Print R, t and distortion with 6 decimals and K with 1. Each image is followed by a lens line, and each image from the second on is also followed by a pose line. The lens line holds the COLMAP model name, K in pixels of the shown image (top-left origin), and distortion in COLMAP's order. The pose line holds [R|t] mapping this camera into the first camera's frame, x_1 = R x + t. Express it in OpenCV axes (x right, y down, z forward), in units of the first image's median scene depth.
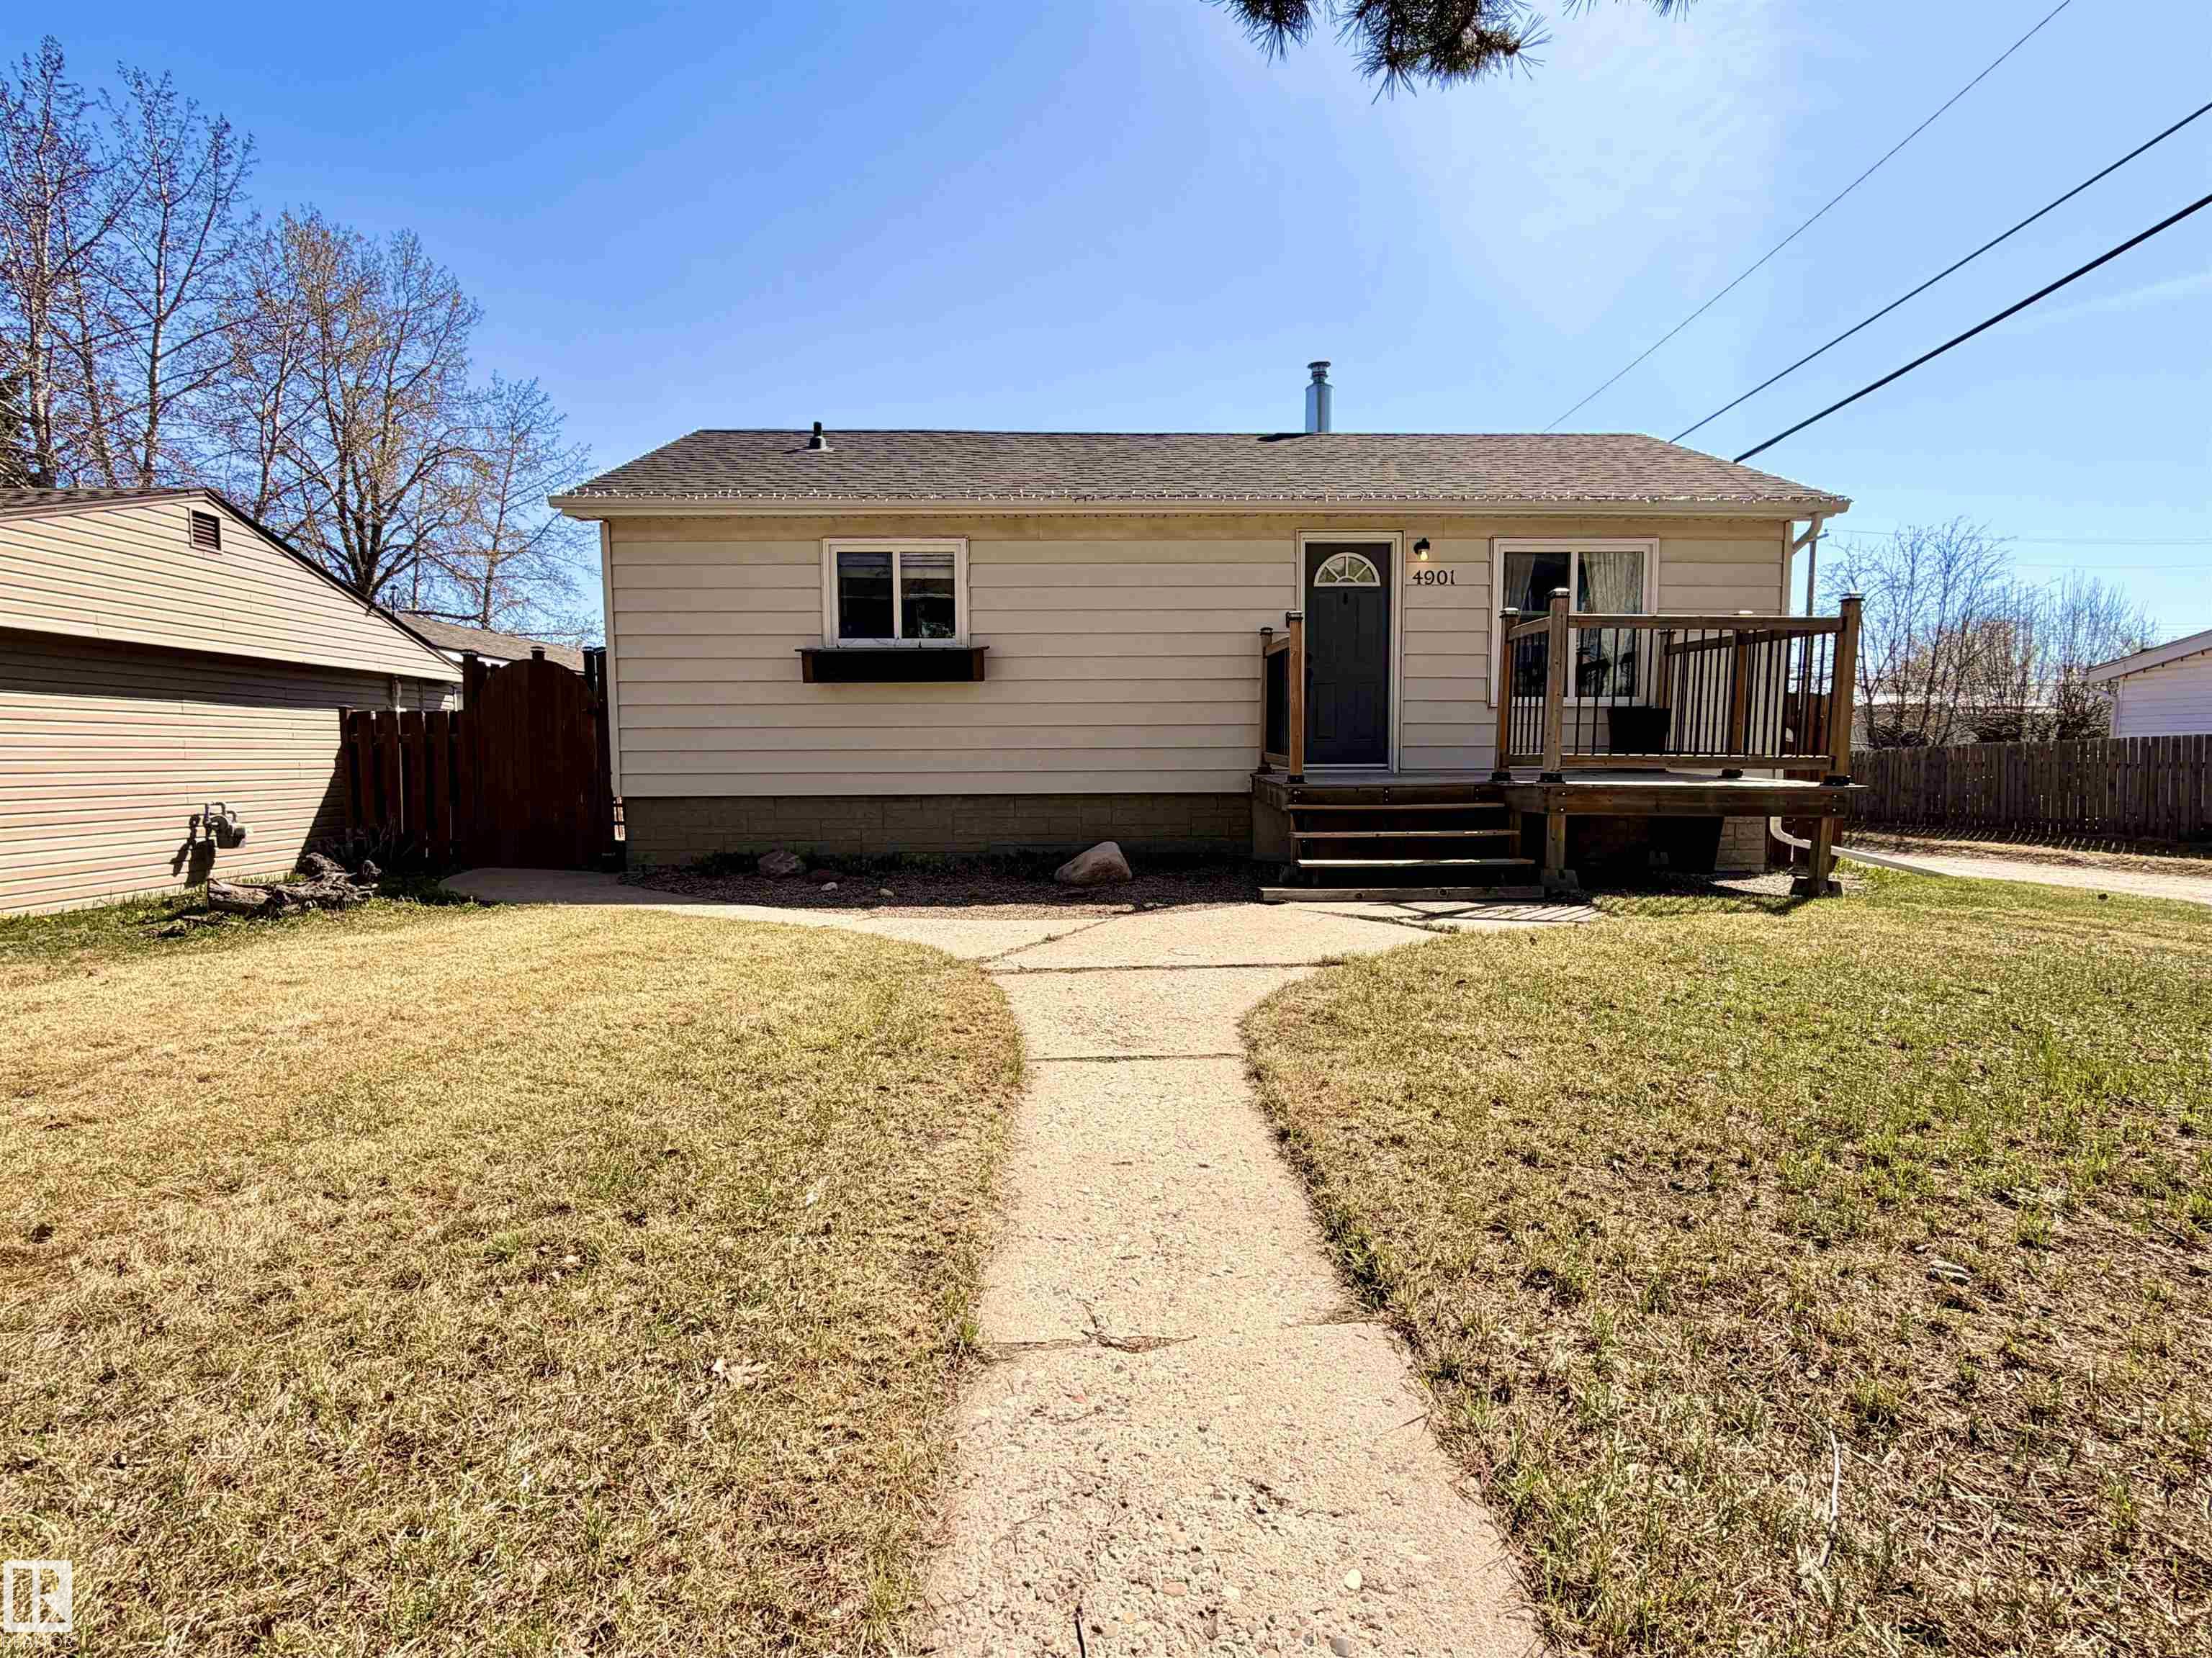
lens RADIAL K [[1015.4, 0, 1106.0], [0, 1015.4, 829.0], [0, 0, 1]] dist [-0.001236, 0.000214]
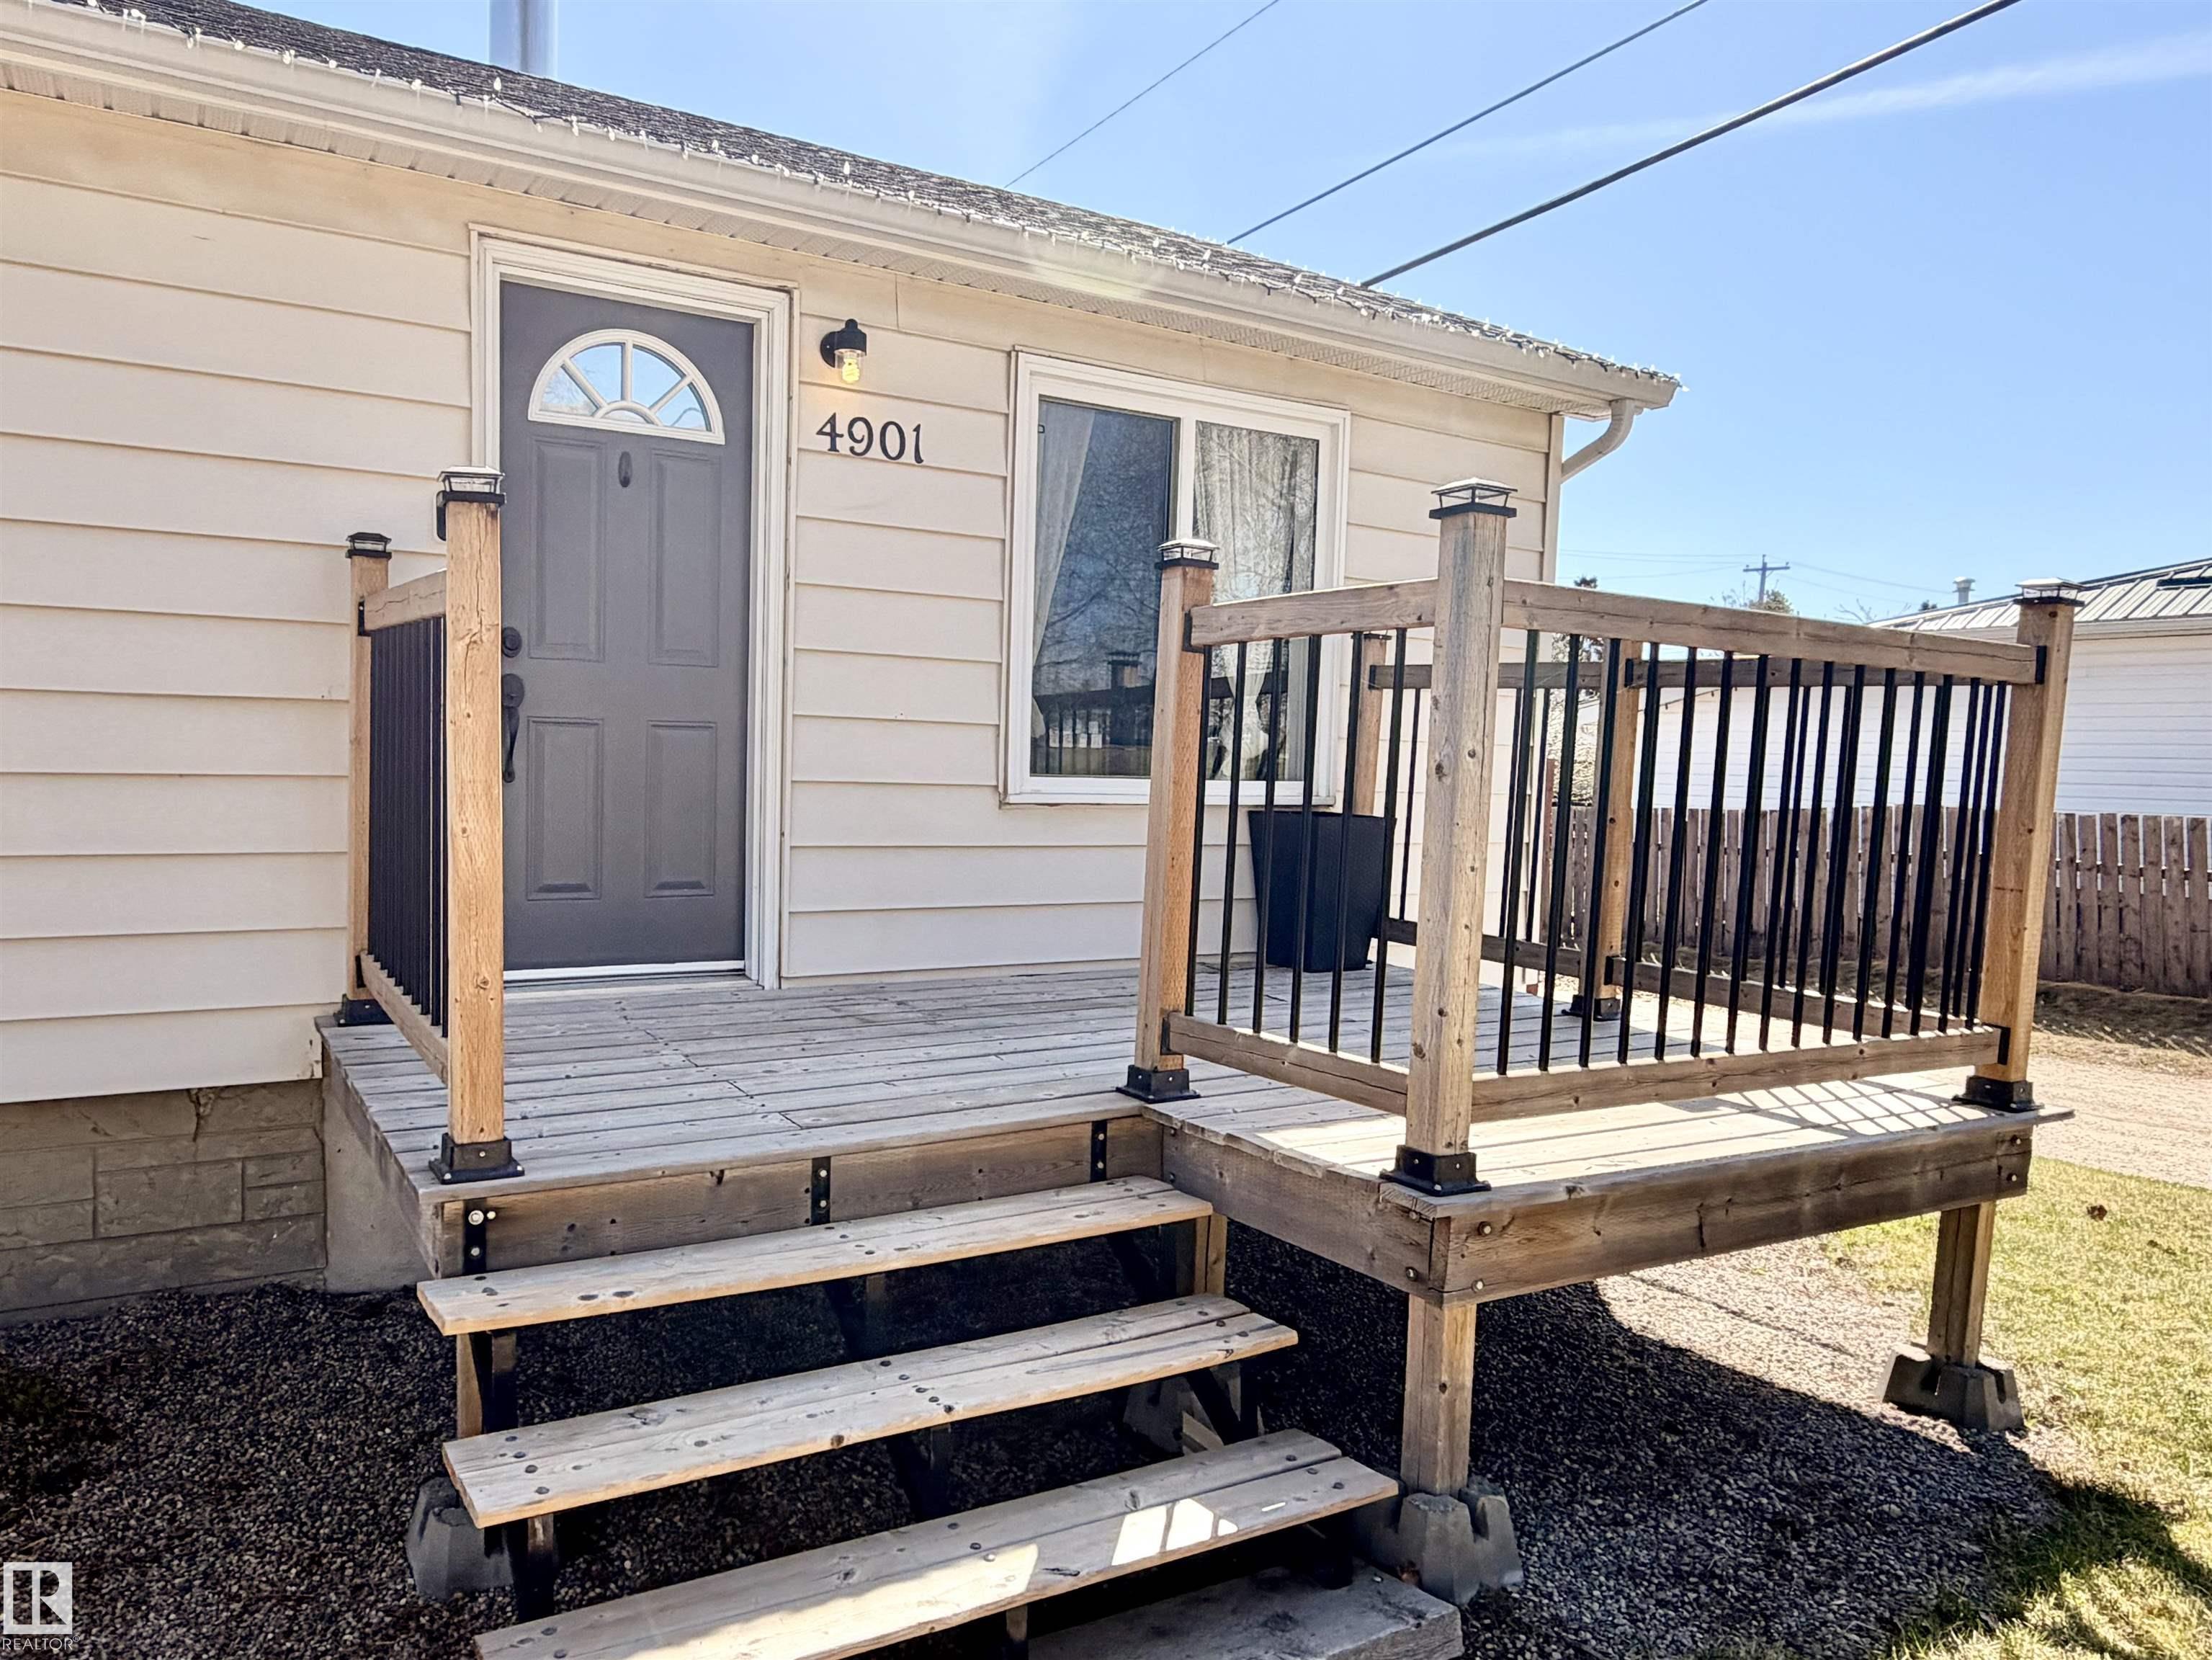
lens RADIAL K [[1496.1, 0, 940.2], [0, 1496.1, 846.5], [0, 0, 1]] dist [-0.005039, 0.001973]
pose [[0.881575, -0.003568, 0.472030, 0.097759], [0.006463, 0.999969, -0.004513, -0.103192], [-0.471999, 0.007029, 0.881571, 0.531934]]
